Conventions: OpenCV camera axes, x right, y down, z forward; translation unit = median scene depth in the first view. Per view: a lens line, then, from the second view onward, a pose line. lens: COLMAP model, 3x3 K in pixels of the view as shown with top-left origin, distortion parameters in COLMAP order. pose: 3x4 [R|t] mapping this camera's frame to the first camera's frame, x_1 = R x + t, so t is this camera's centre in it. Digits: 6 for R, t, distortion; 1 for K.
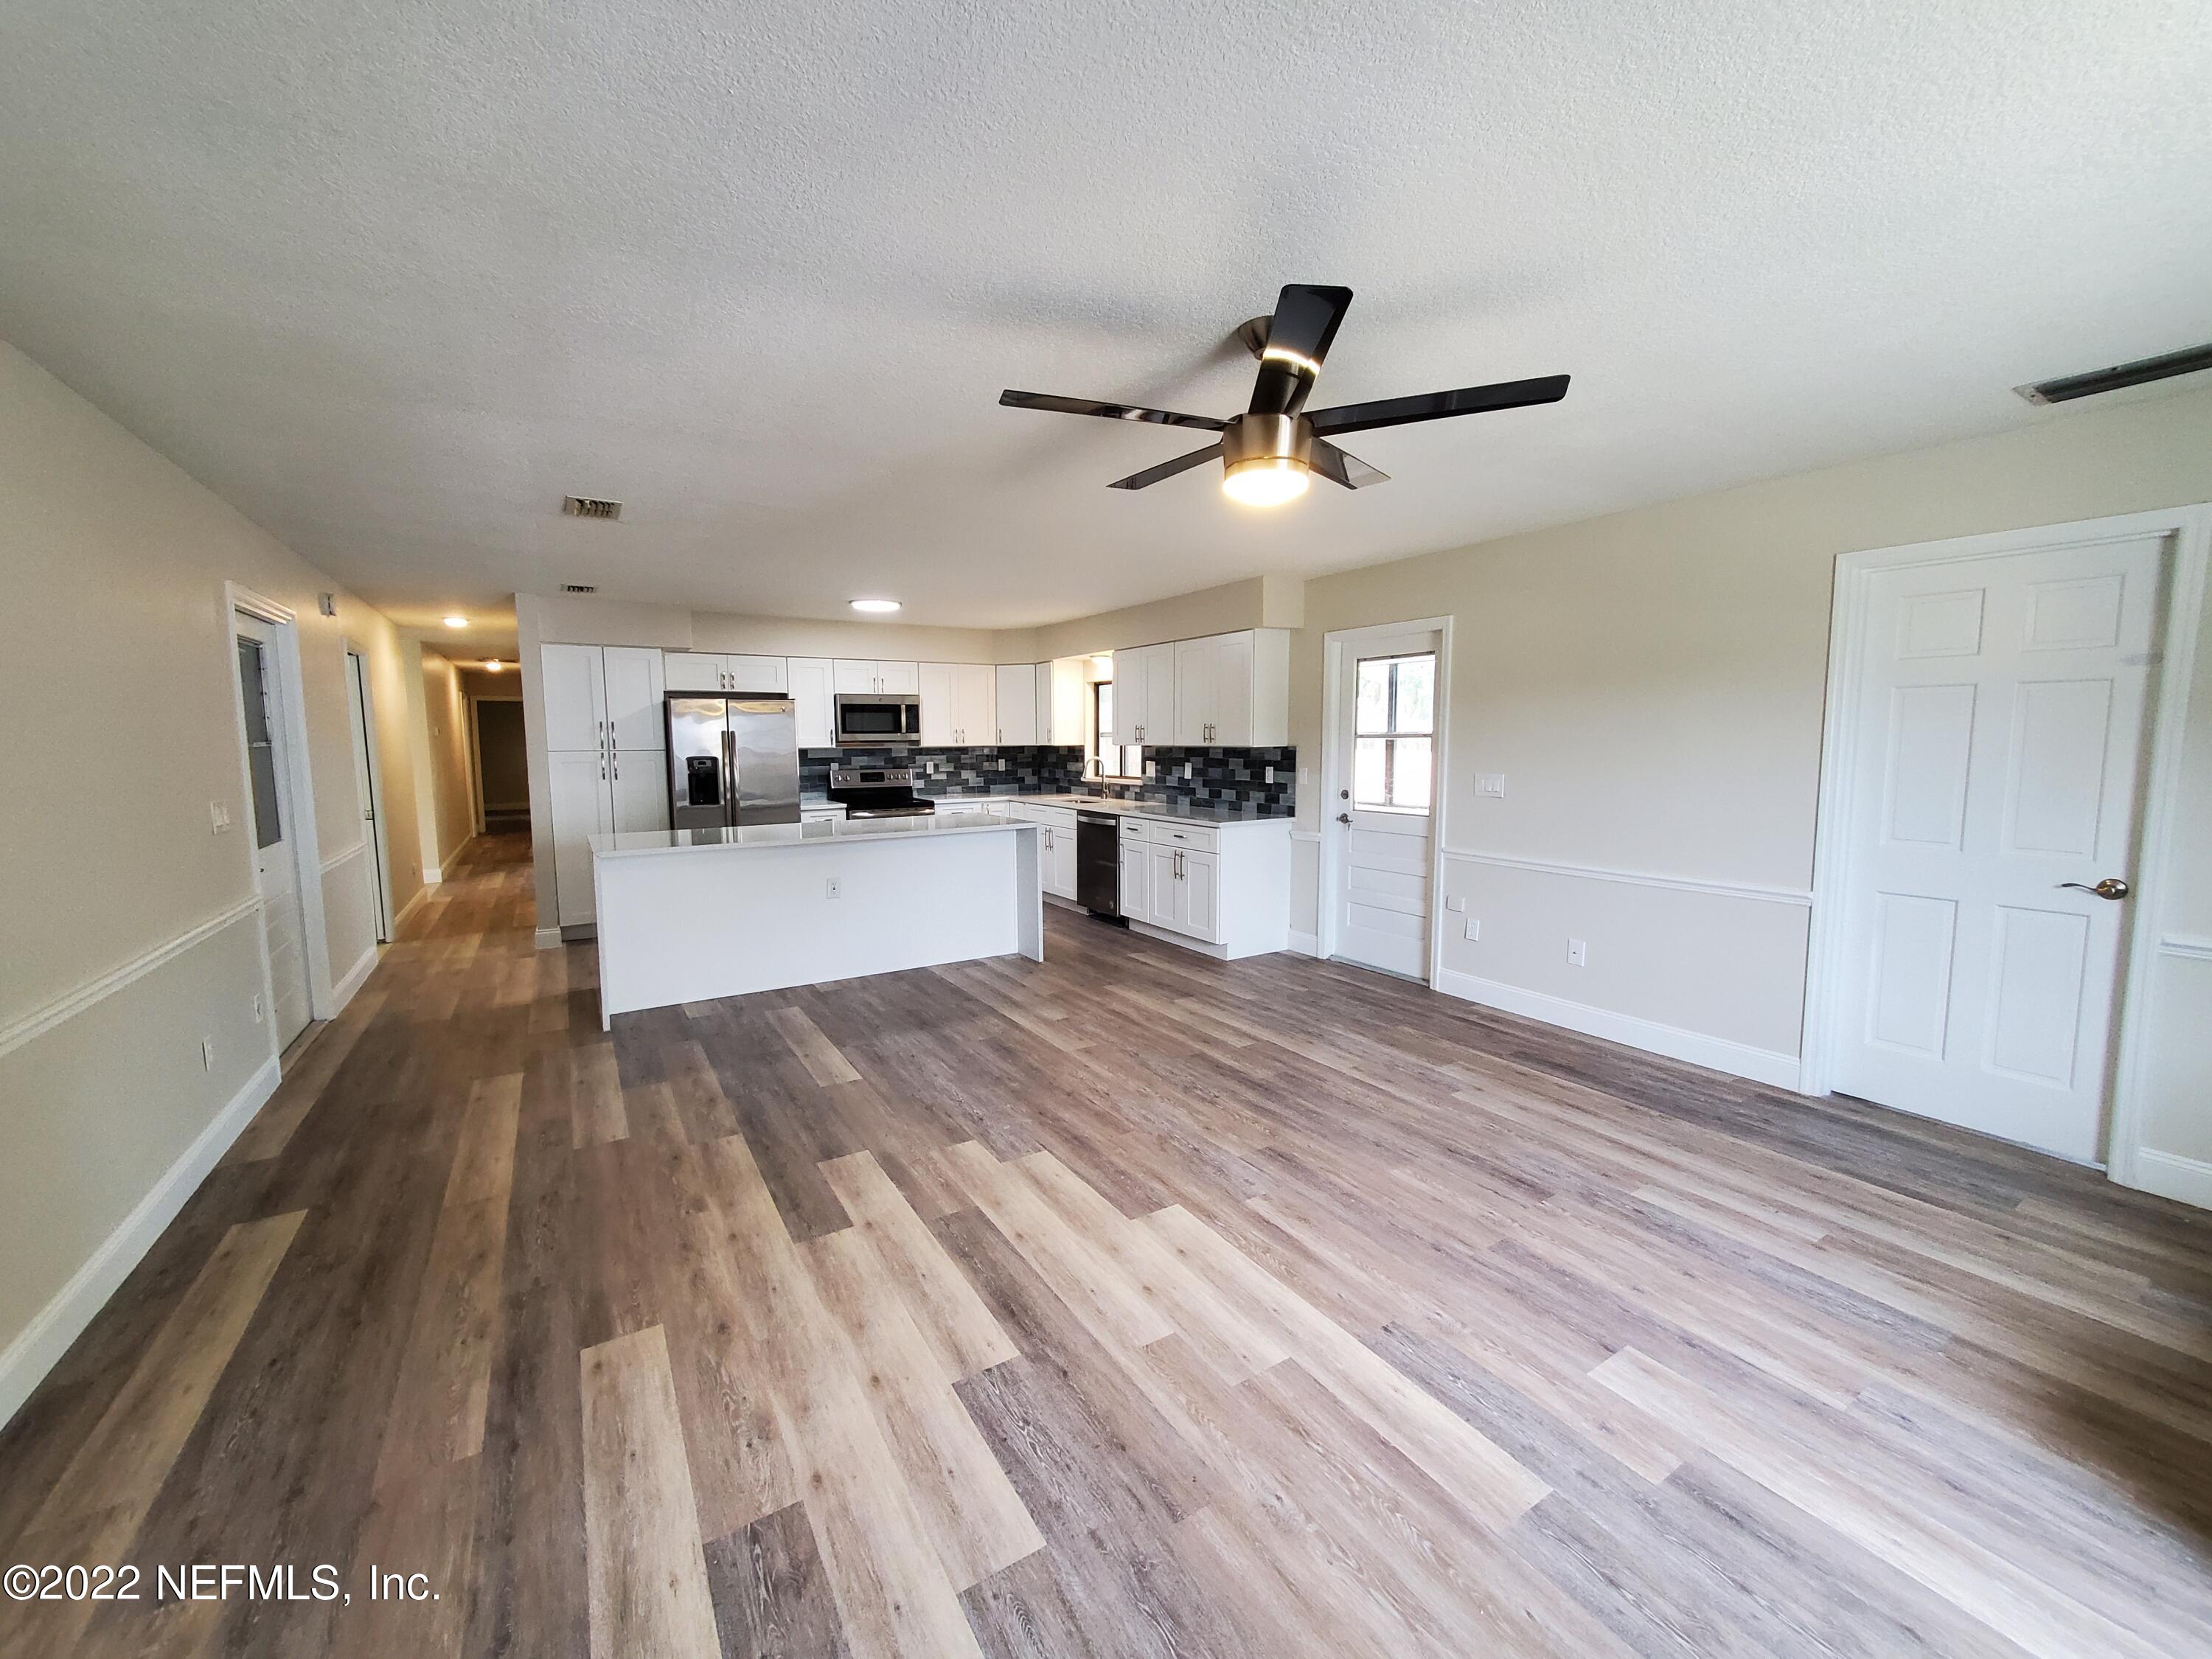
lens RADIAL K [[869.8, 0, 1093.9], [0, 869.8, 819.1], [0, 0, 1]] dist [0.001623, -0.001469]
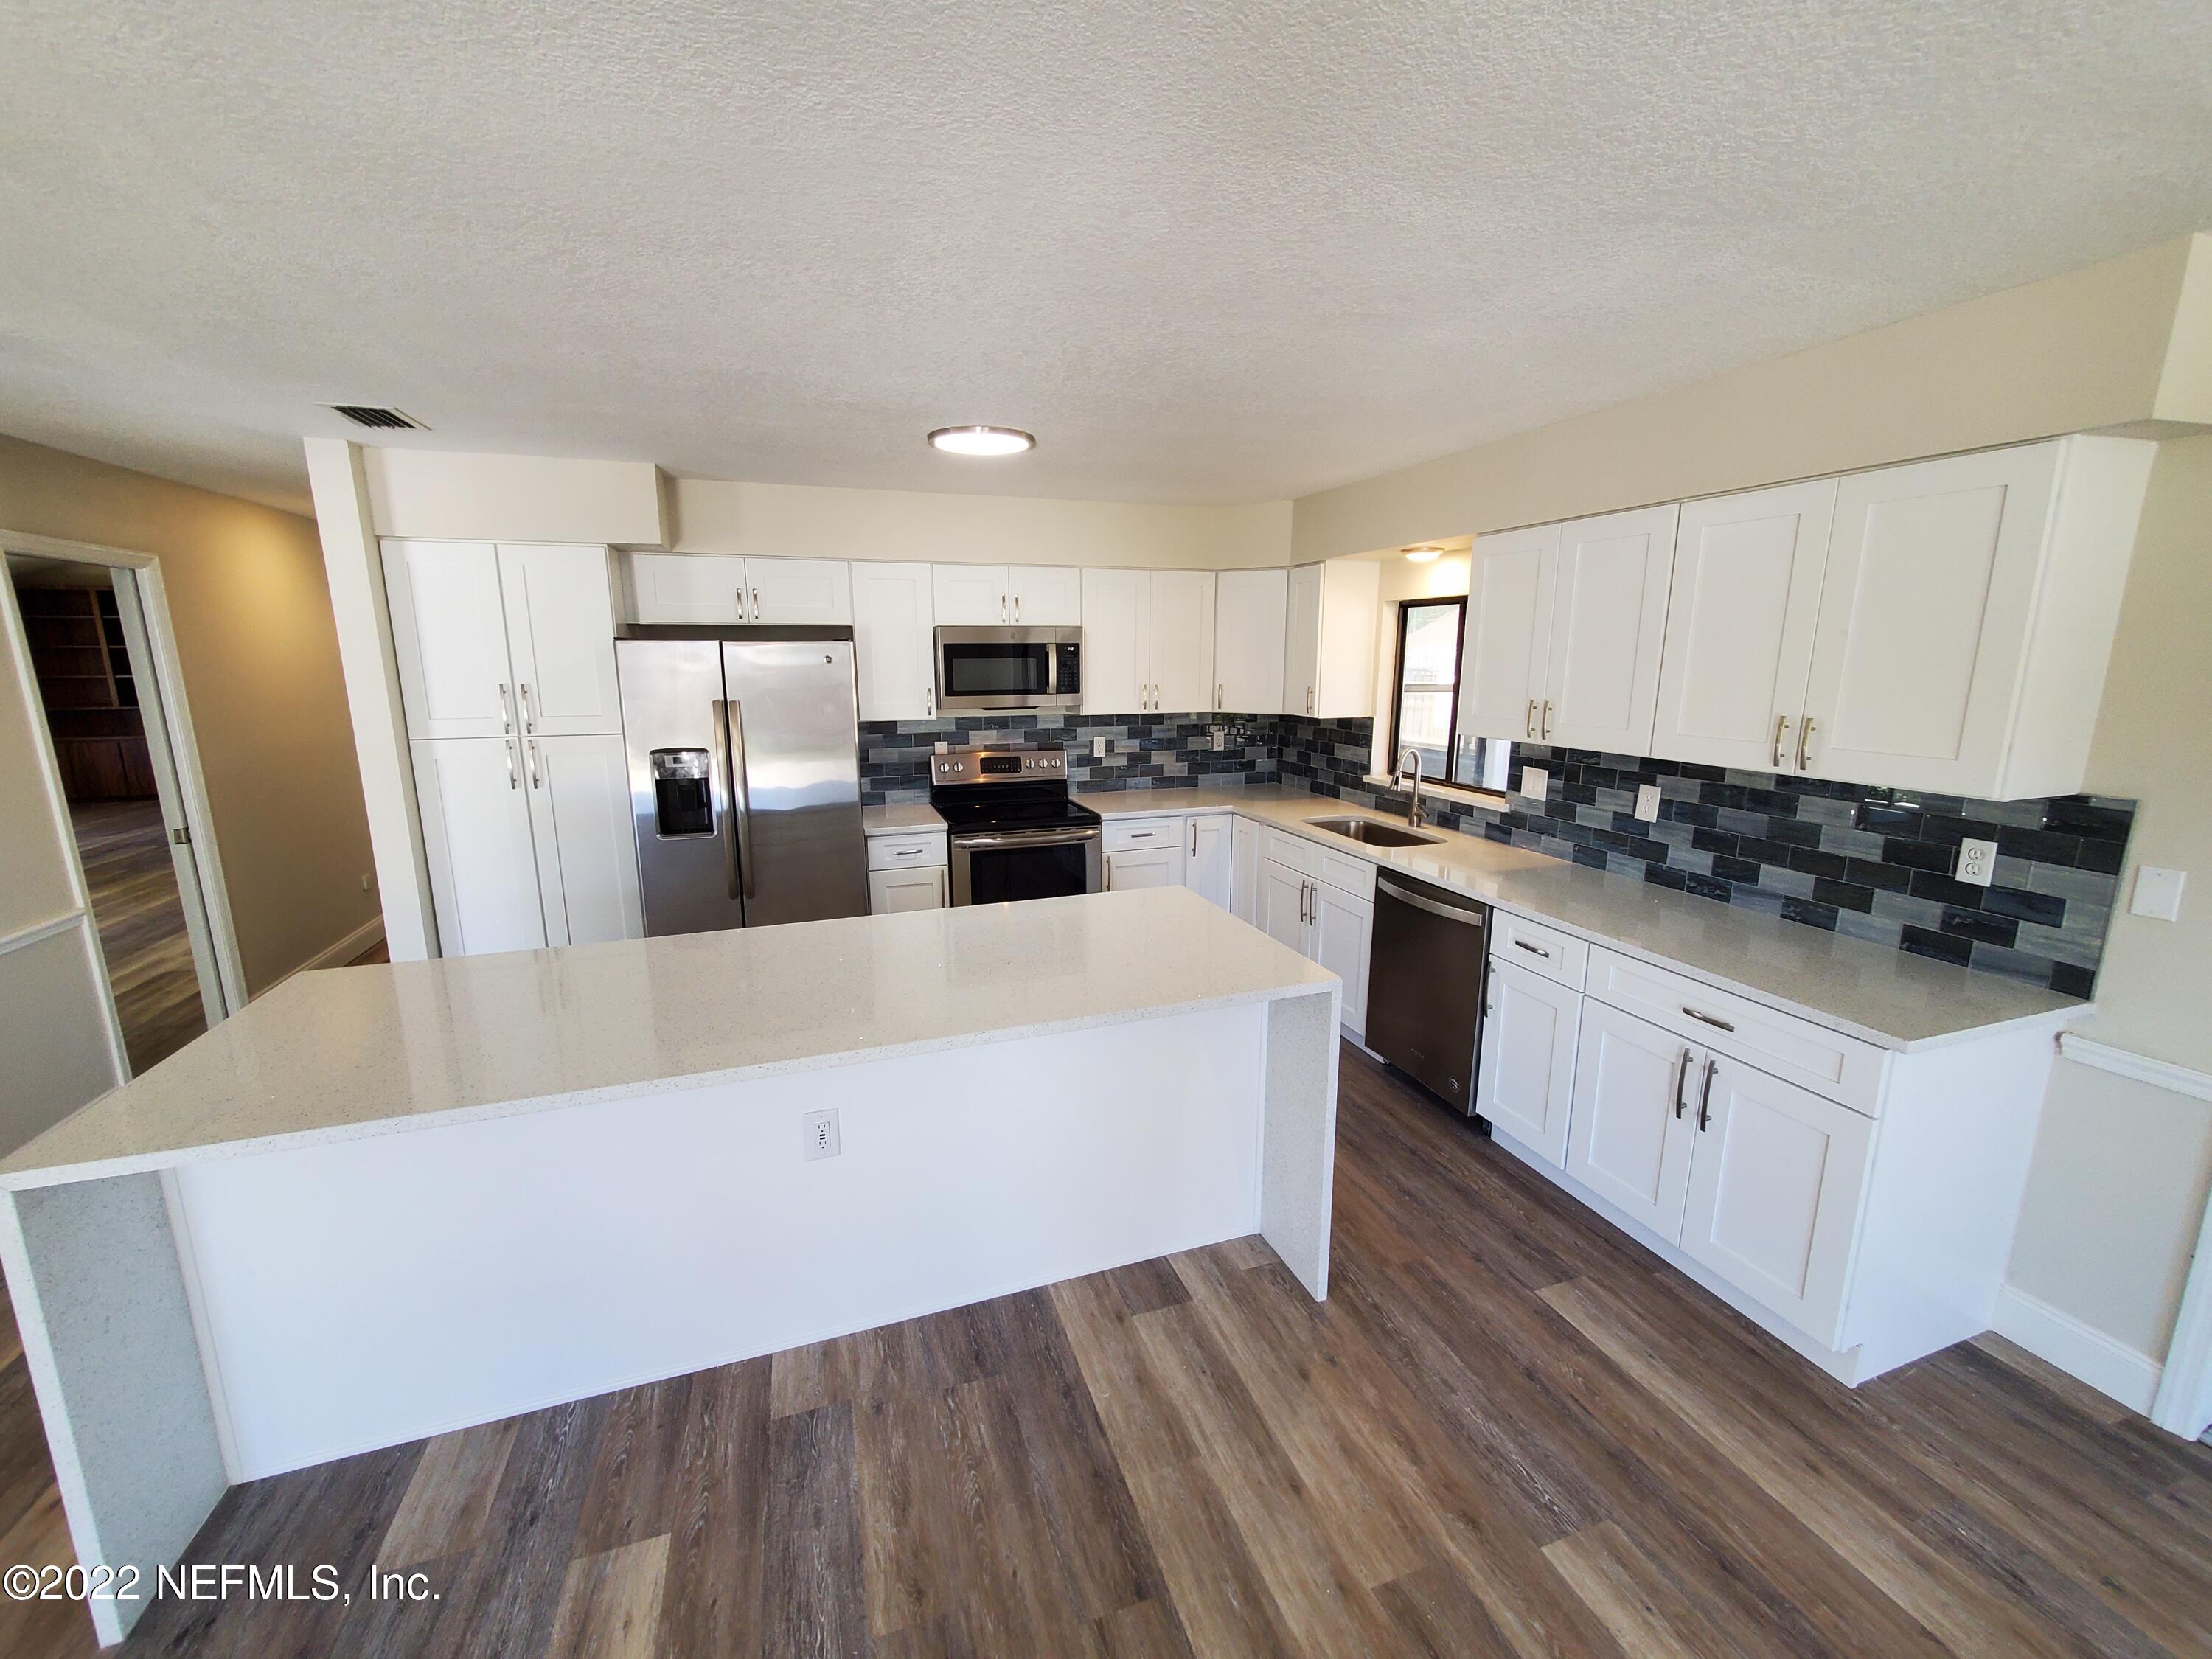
lens RADIAL K [[869.8, 0, 1099.5], [0, 869.8, 818.9], [0, 0, 1]] dist [0.001623, -0.001469]
pose [[0.976351, 0.047065, -0.211008, -0.074575], [-0.026896, 0.994876, 0.097459, -0.085924], [0.214514, -0.089478, 0.972614, 0.515725]]
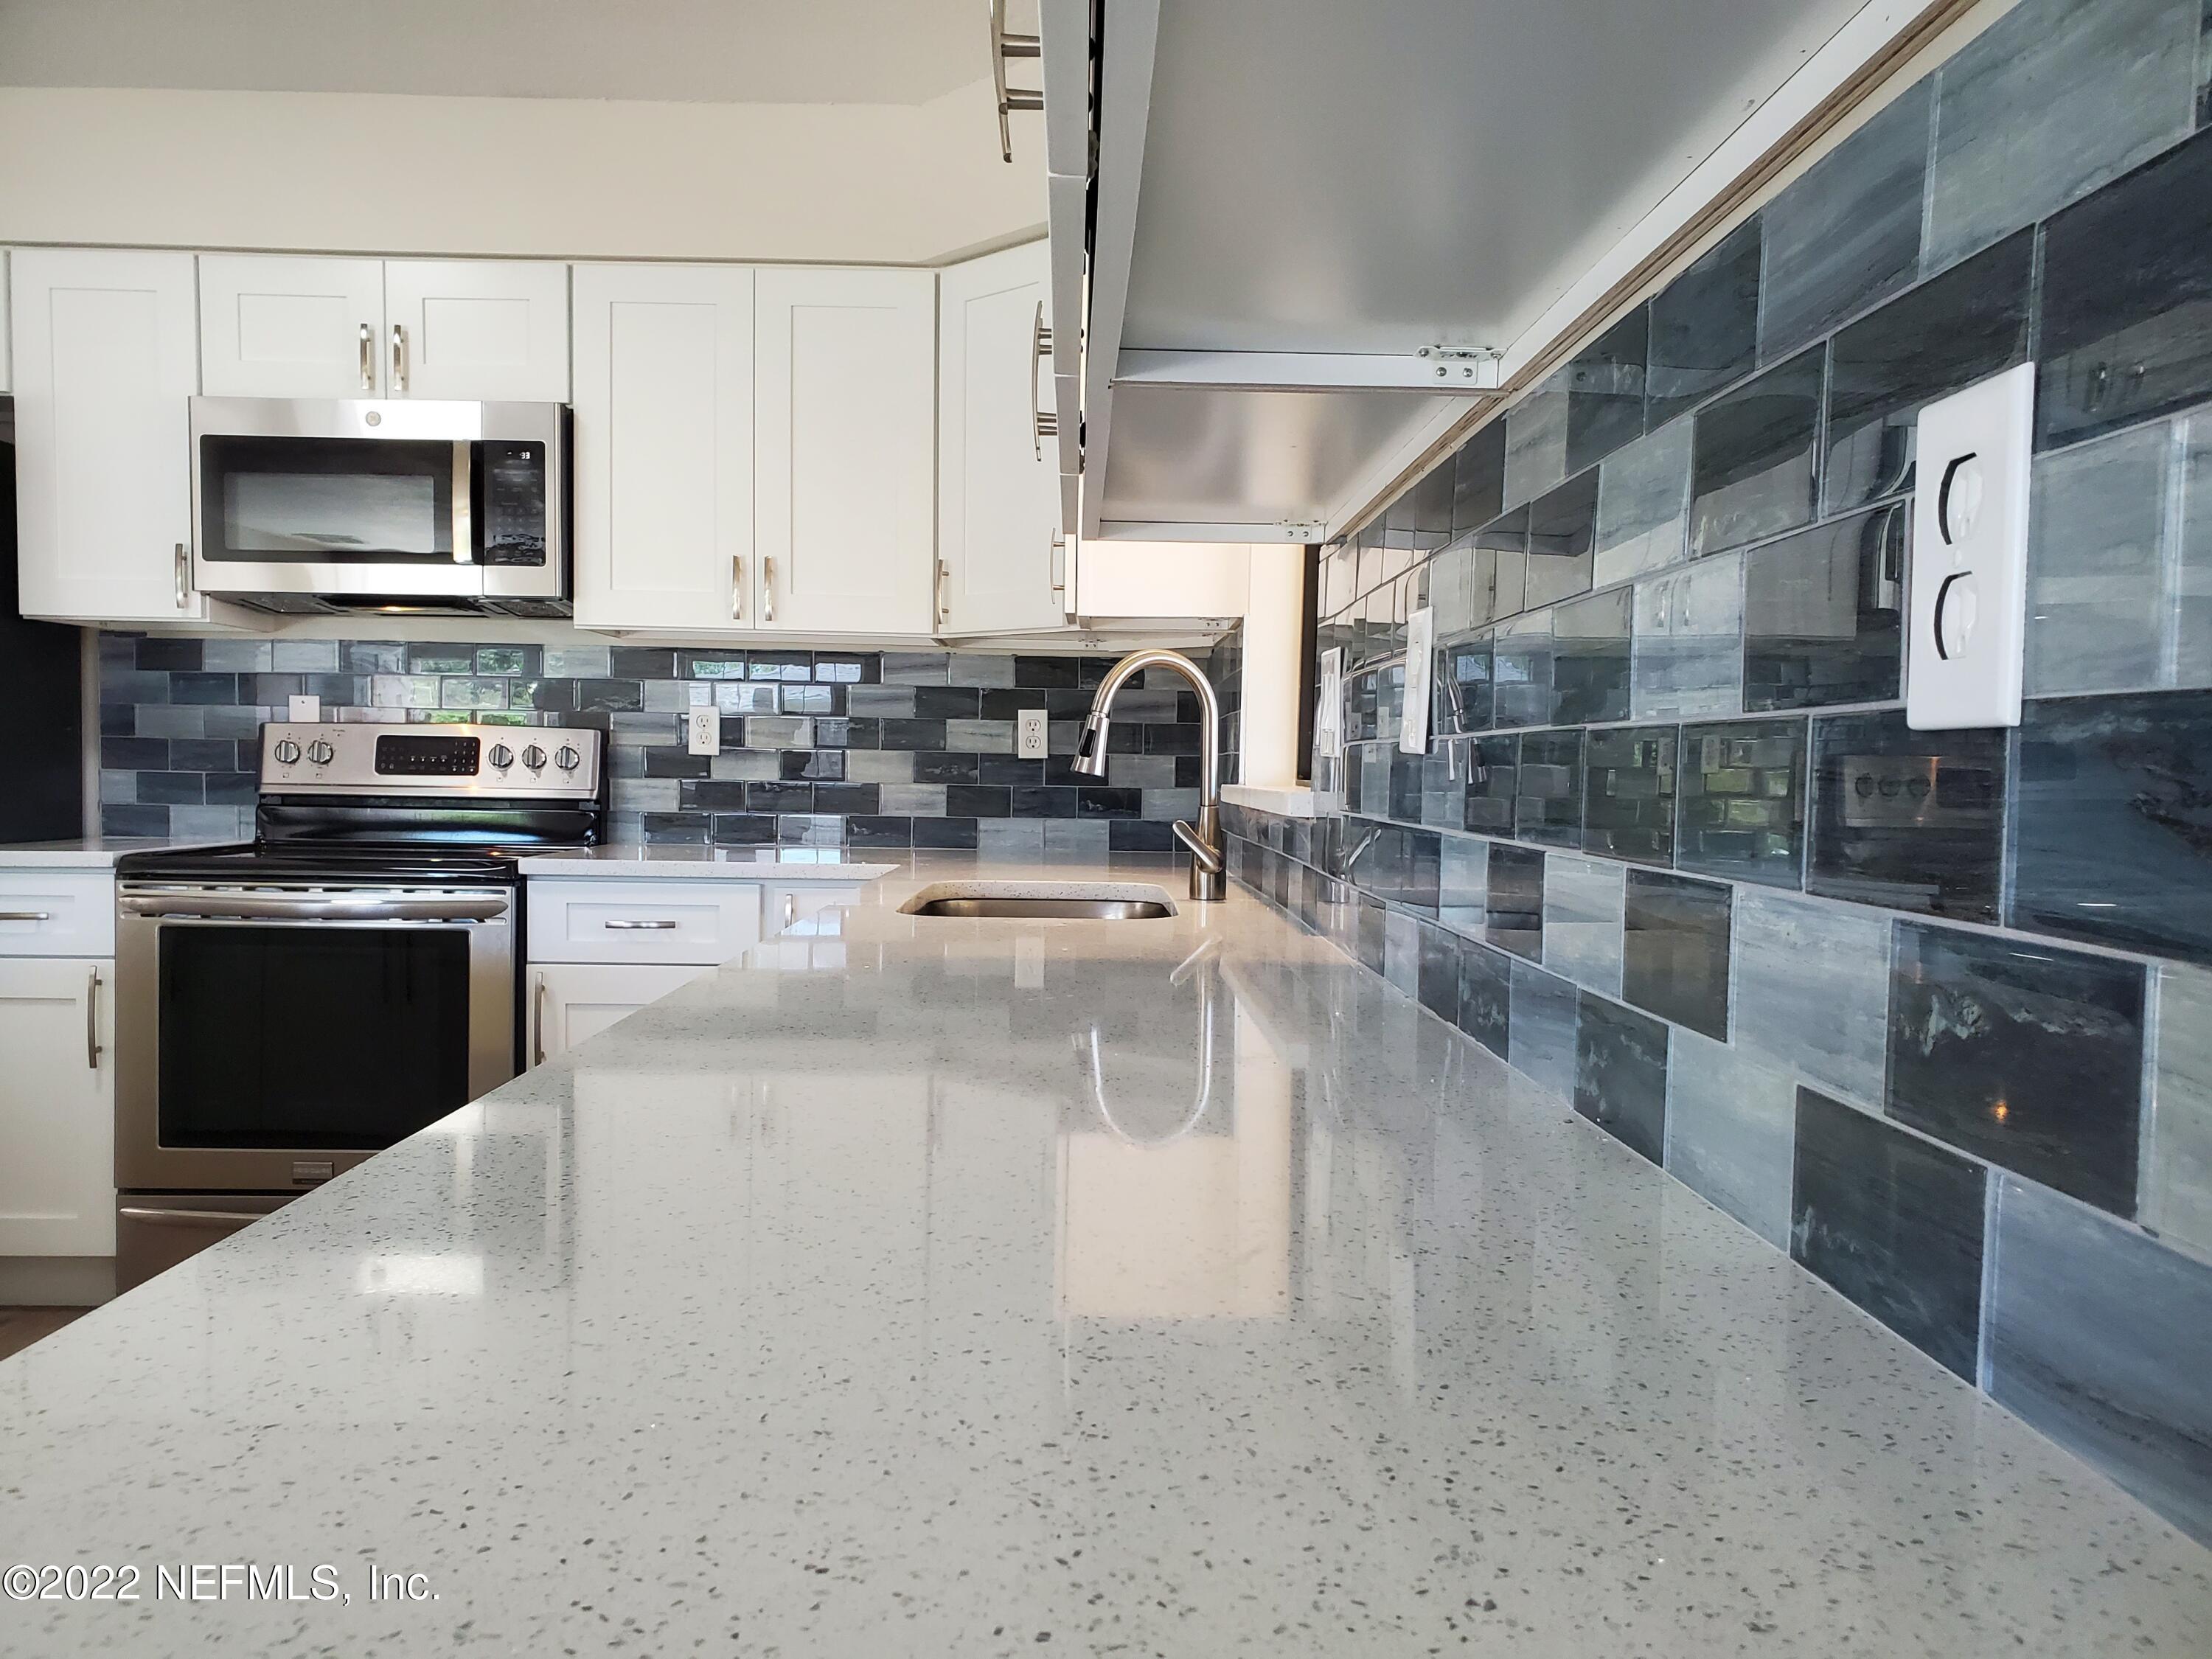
lens RADIAL K [[1705.1, 0, 1119.1], [0, 1705.1, 828.7], [0, 0, 1]] dist [-0.000384, 0.010273]
pose [[0.864936, 0.041839, -0.500135, 0.189959], [-0.072368, 0.996502, -0.041791, -0.025642], [0.496637, 0.072340, 0.864939, 0.813922]]
